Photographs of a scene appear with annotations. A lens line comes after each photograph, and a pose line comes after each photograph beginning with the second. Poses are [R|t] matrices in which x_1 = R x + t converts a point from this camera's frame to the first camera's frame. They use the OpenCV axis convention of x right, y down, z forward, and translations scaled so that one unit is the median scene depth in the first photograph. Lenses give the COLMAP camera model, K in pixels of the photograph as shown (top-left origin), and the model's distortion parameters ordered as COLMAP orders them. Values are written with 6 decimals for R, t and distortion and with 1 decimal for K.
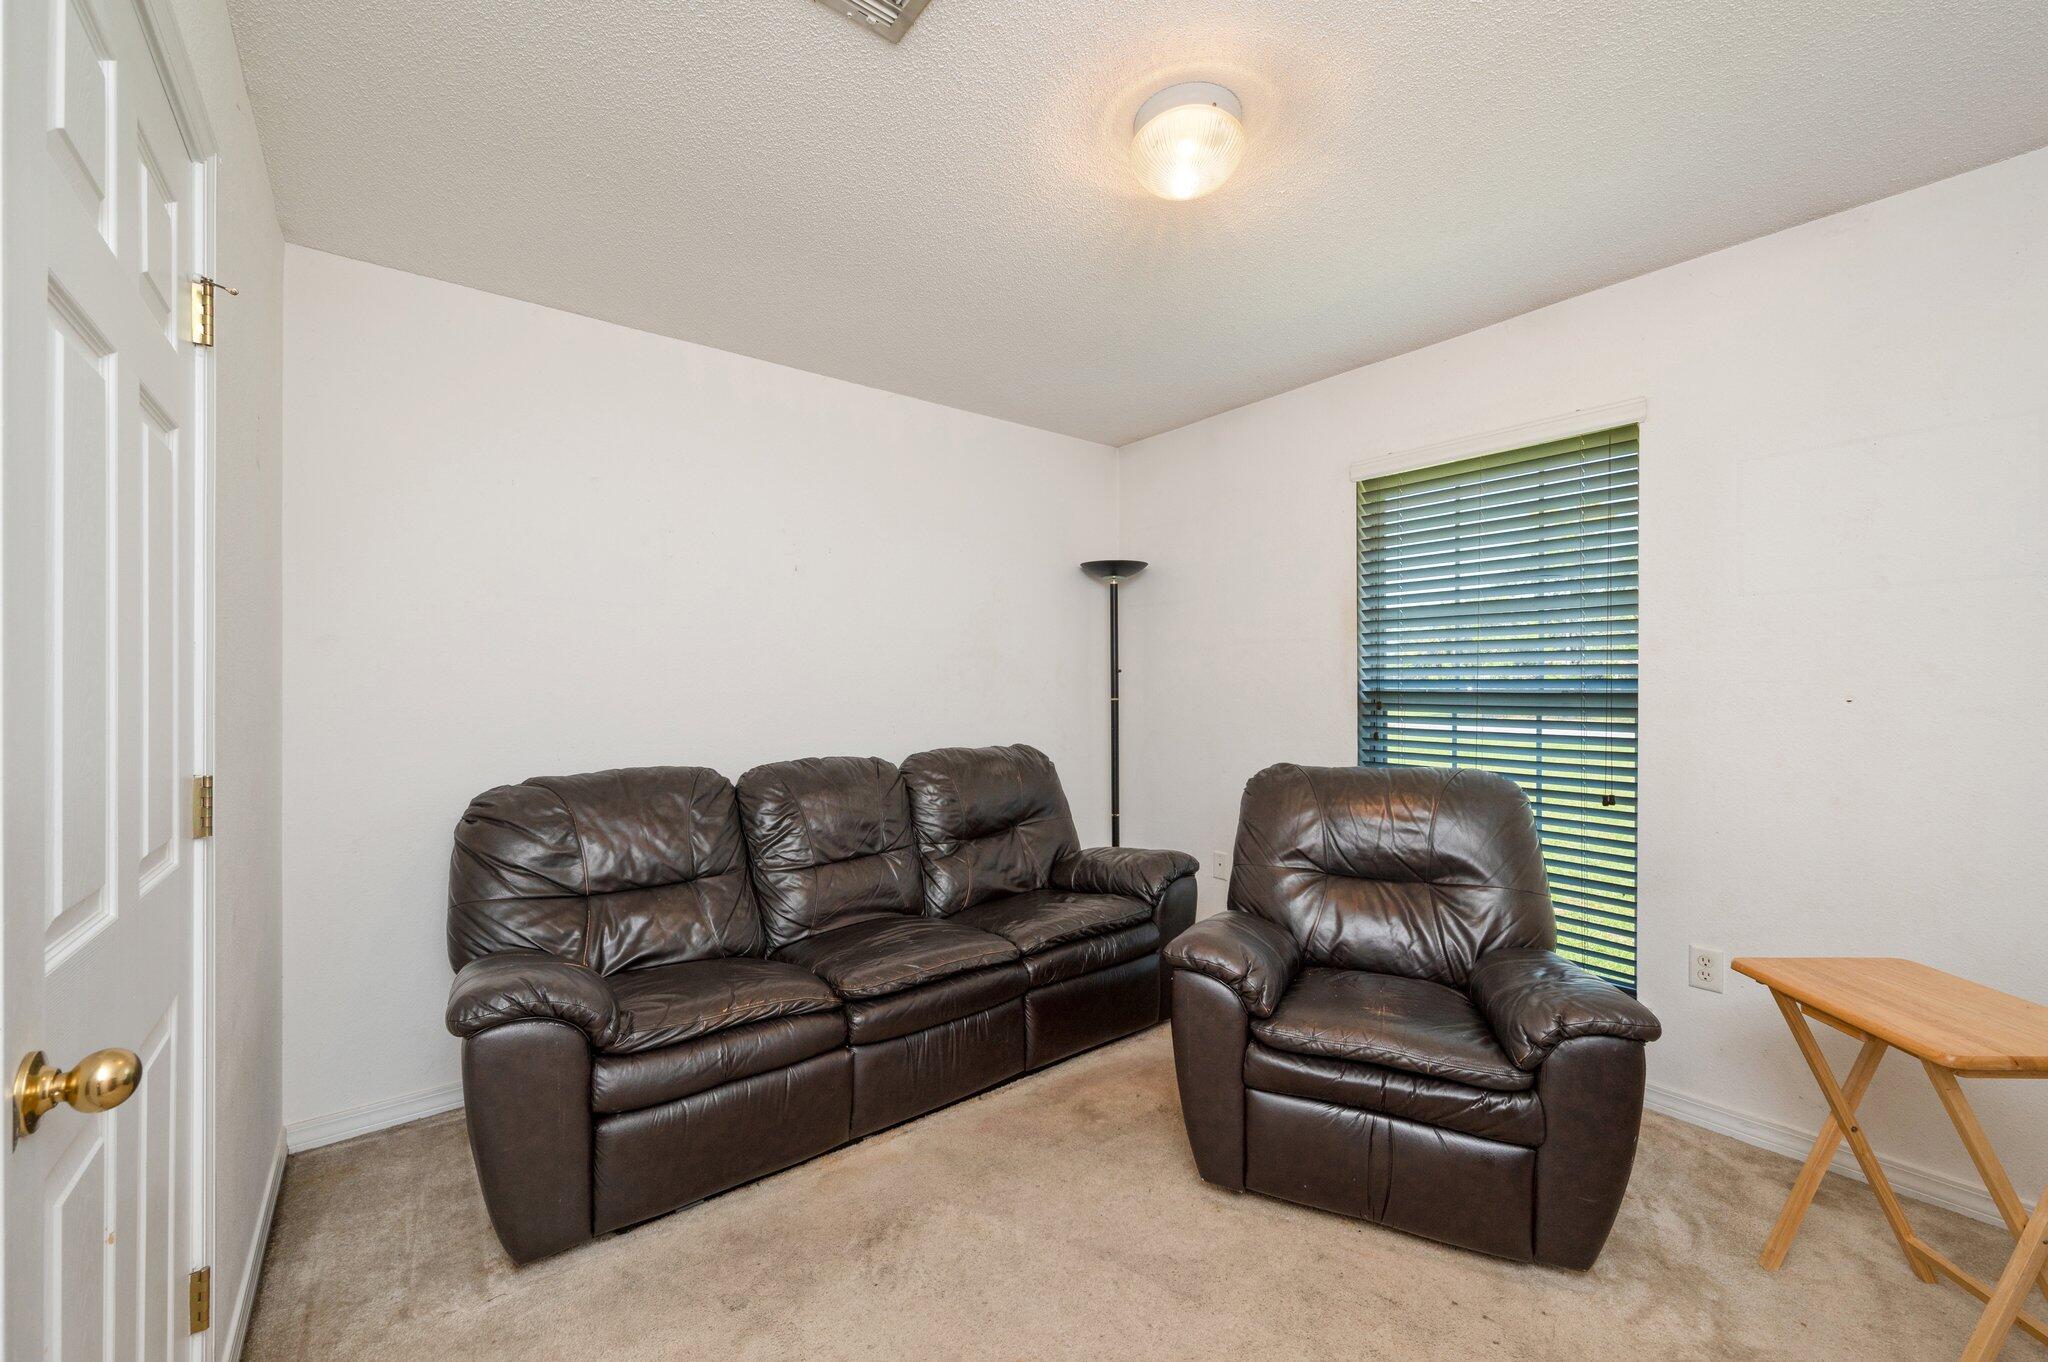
lens RADIAL K [[804.9, 0, 1060.6], [0, 804.9, 680.5], [0, 0, 1]] dist [0.003144, 0.000310]
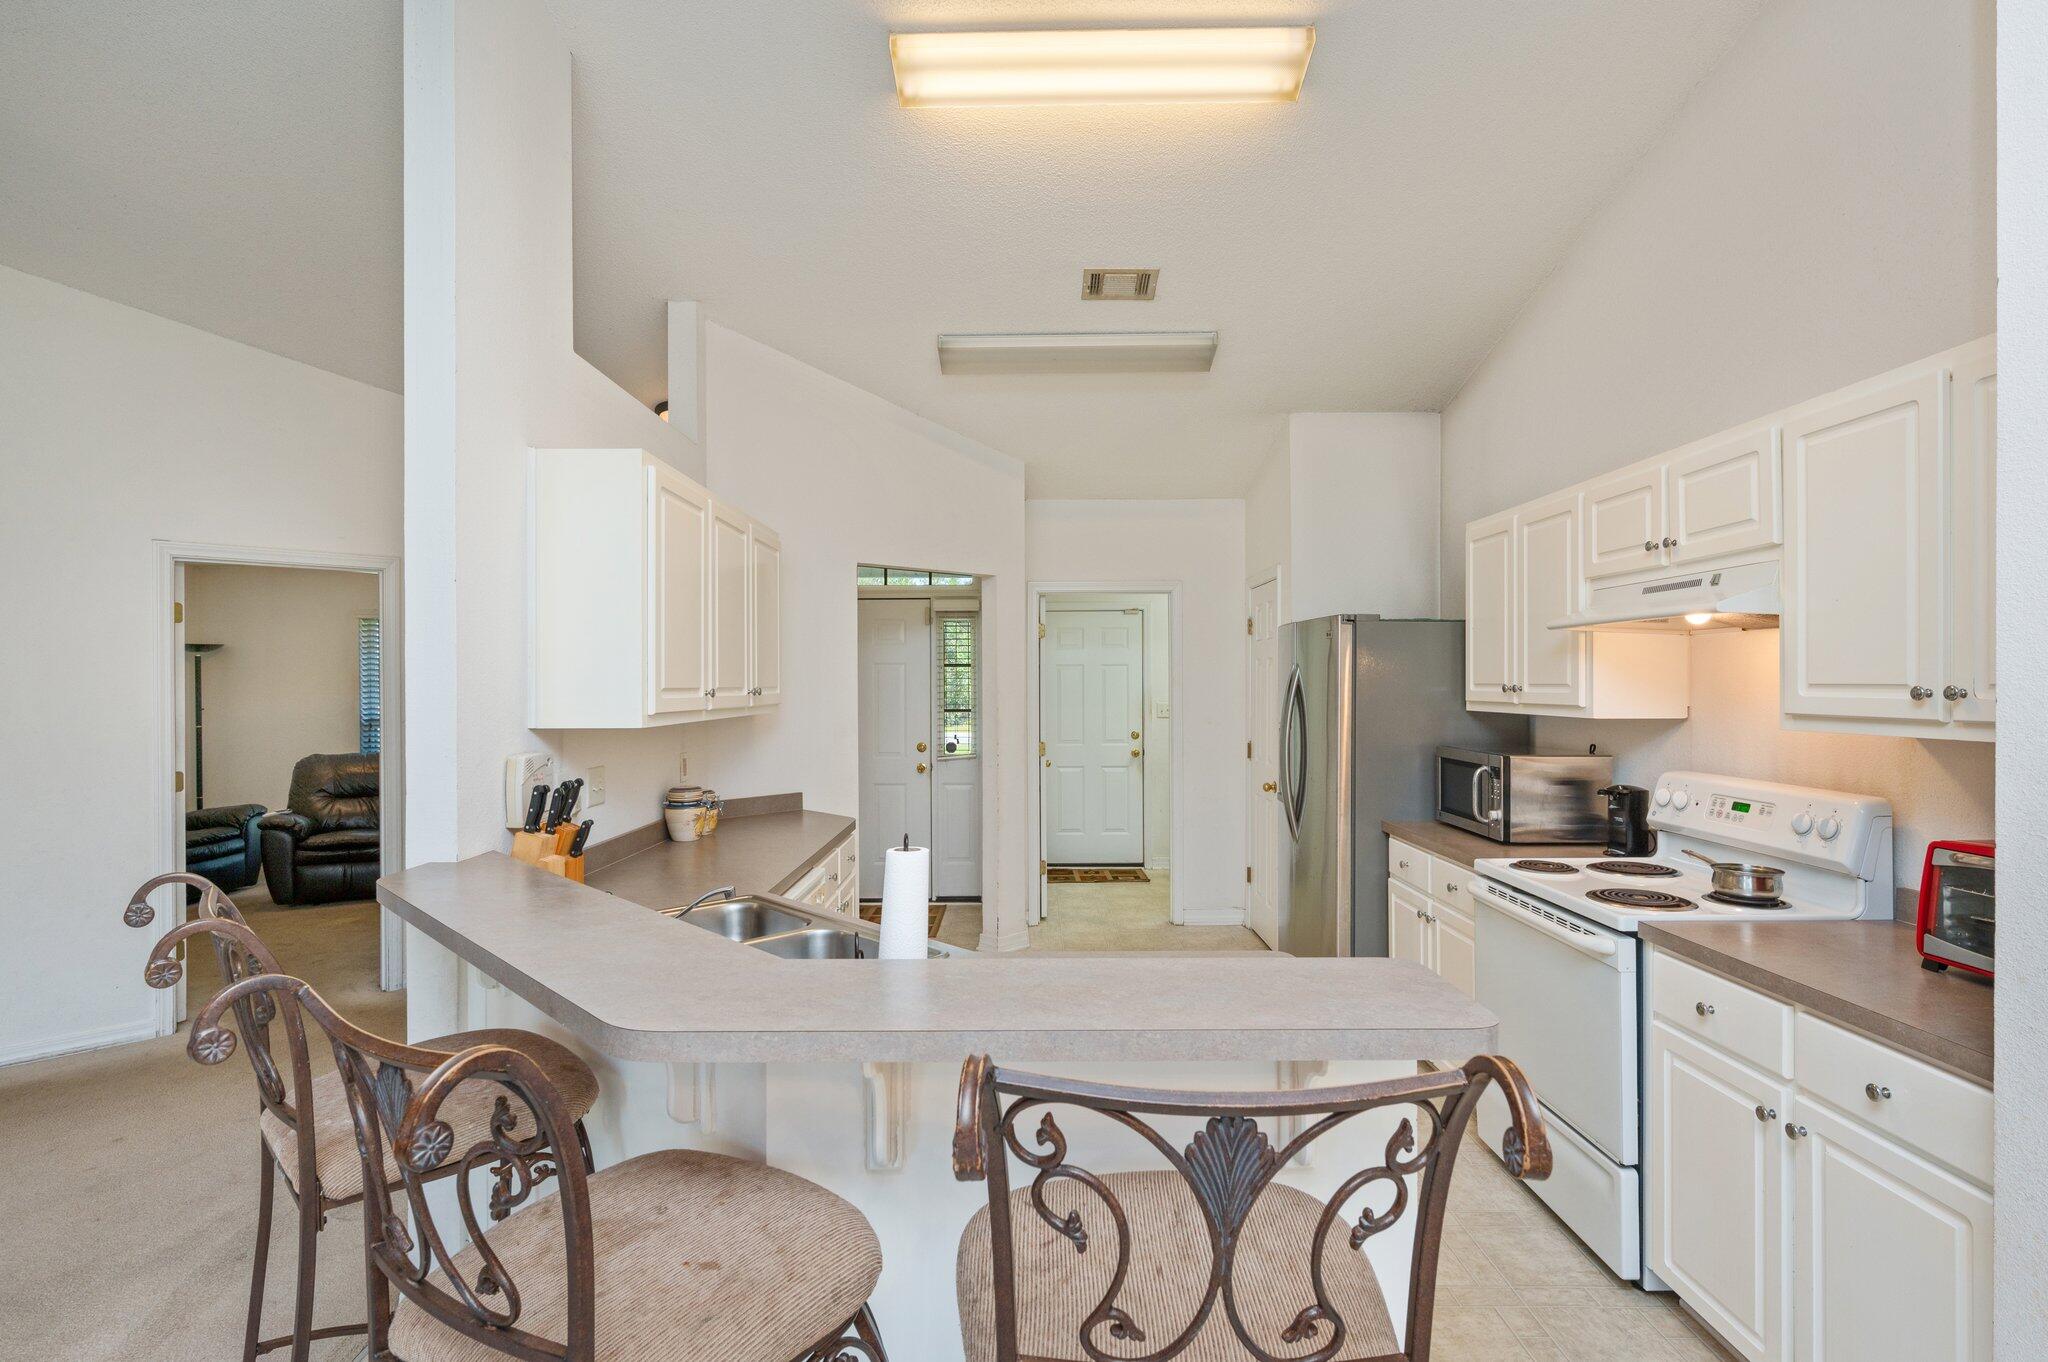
lens RADIAL K [[1020.7, 0, 1024.0], [0, 1020.7, 681.0], [0, 0, 1]] dist [-0.002958, -0.000528]
pose [[0.634556, 0.022988, 0.772535, -0.782667], [-0.042565, 0.999080, 0.005233, -0.251059], [-0.771704, -0.036204, 0.634950, -2.732189]]
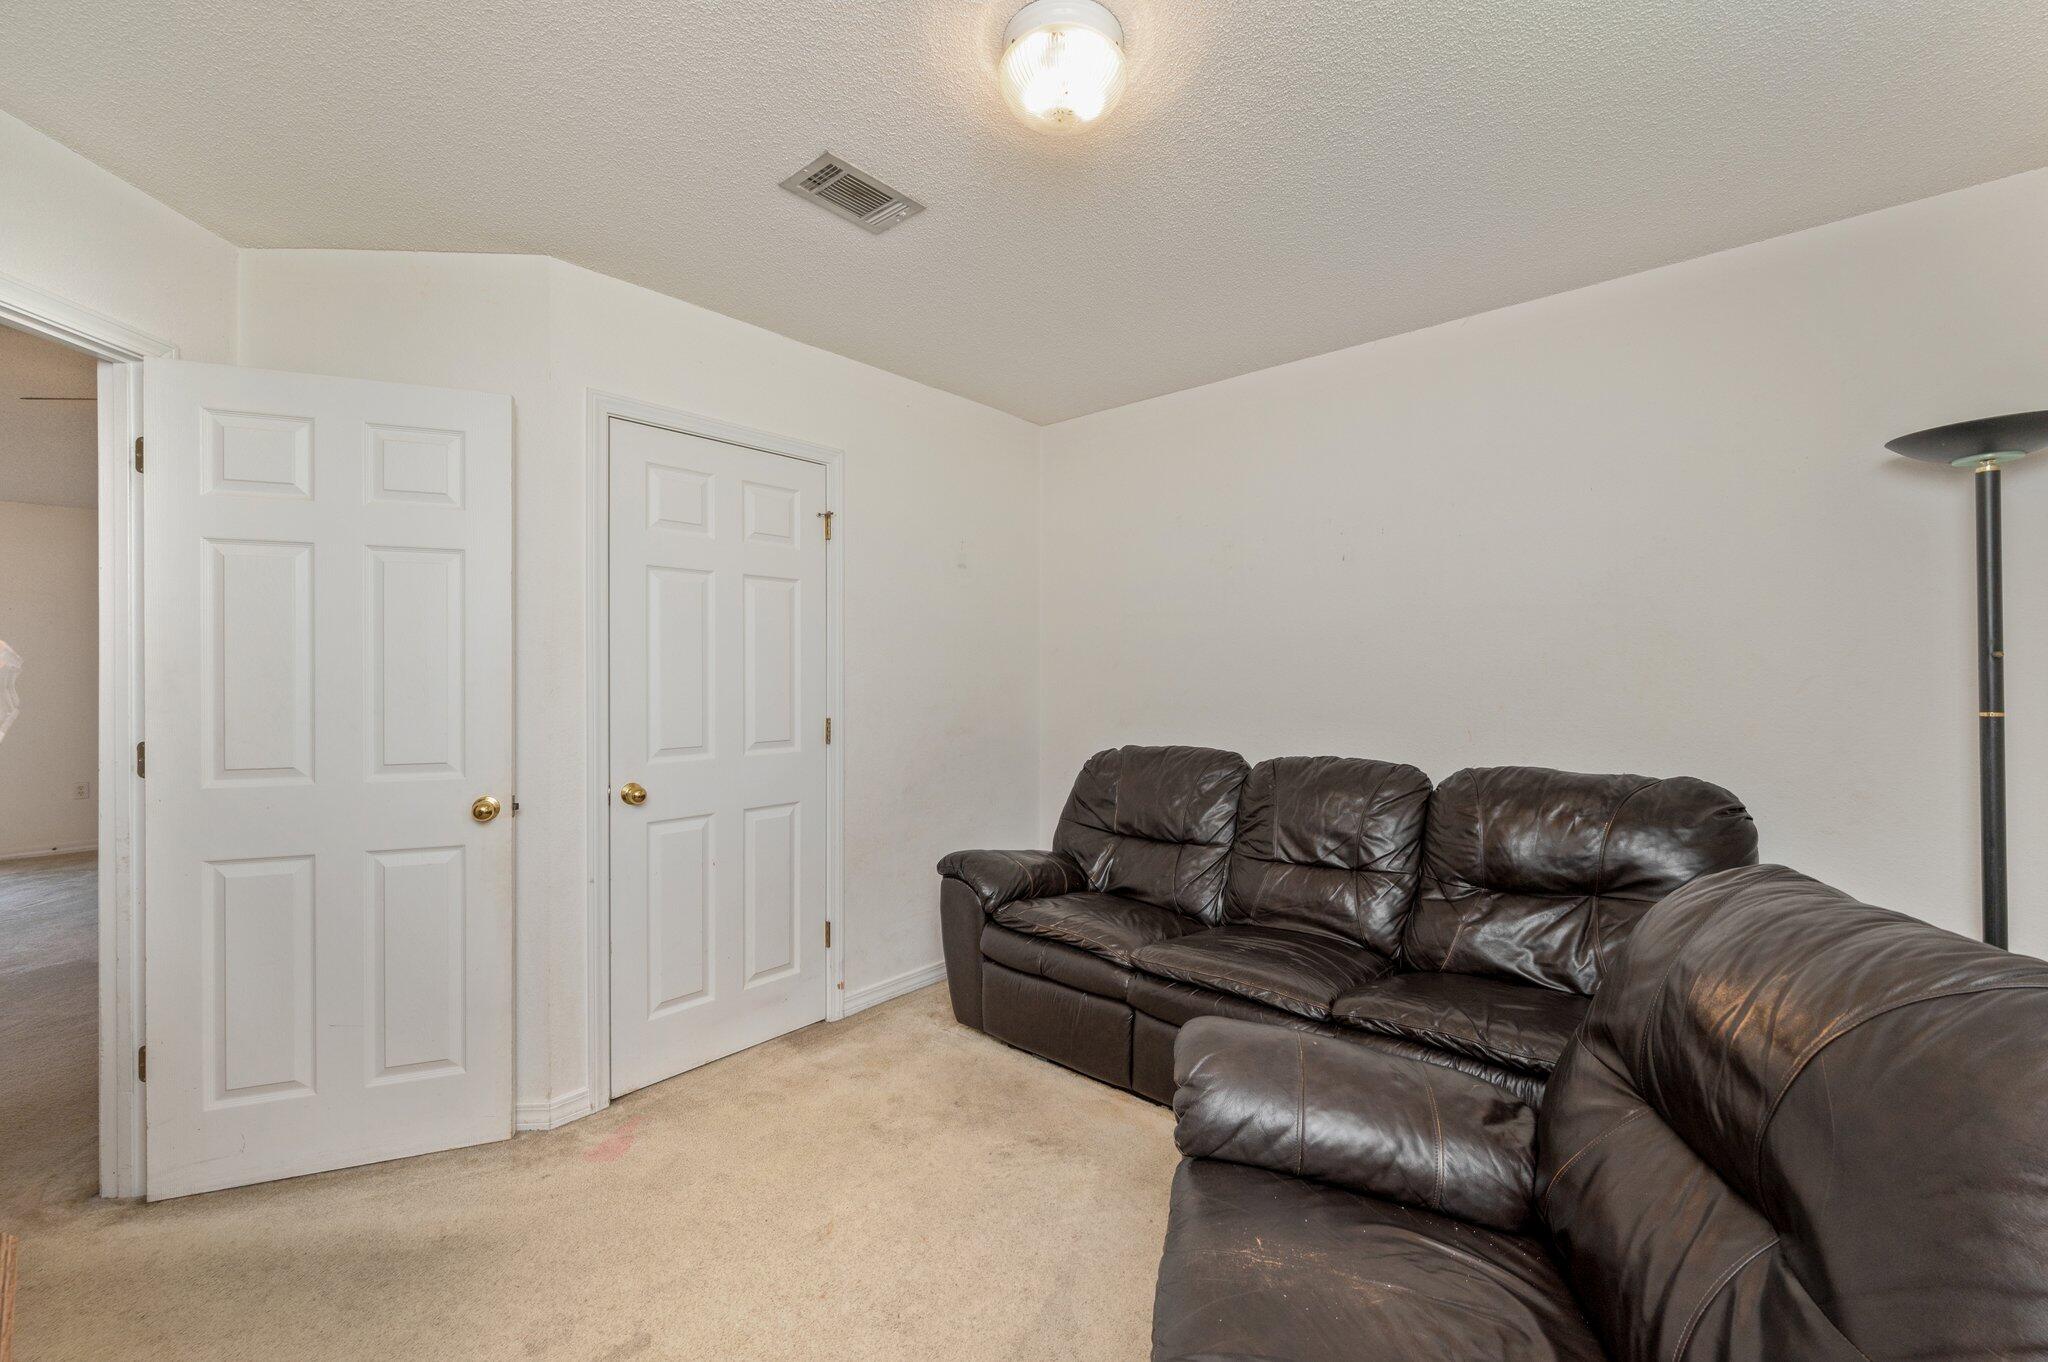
lens RADIAL K [[843.3, 0, 1024.0], [0, 843.3, 681.0], [0, 0, 1]] dist [-0.000411, 0.000002]
pose [[0.171568, 0.012814, -0.985089, 0.736464], [0.007171, 0.999873, 0.014256, -0.012958], [0.985146, -0.009509, 0.171454, 0.561733]]
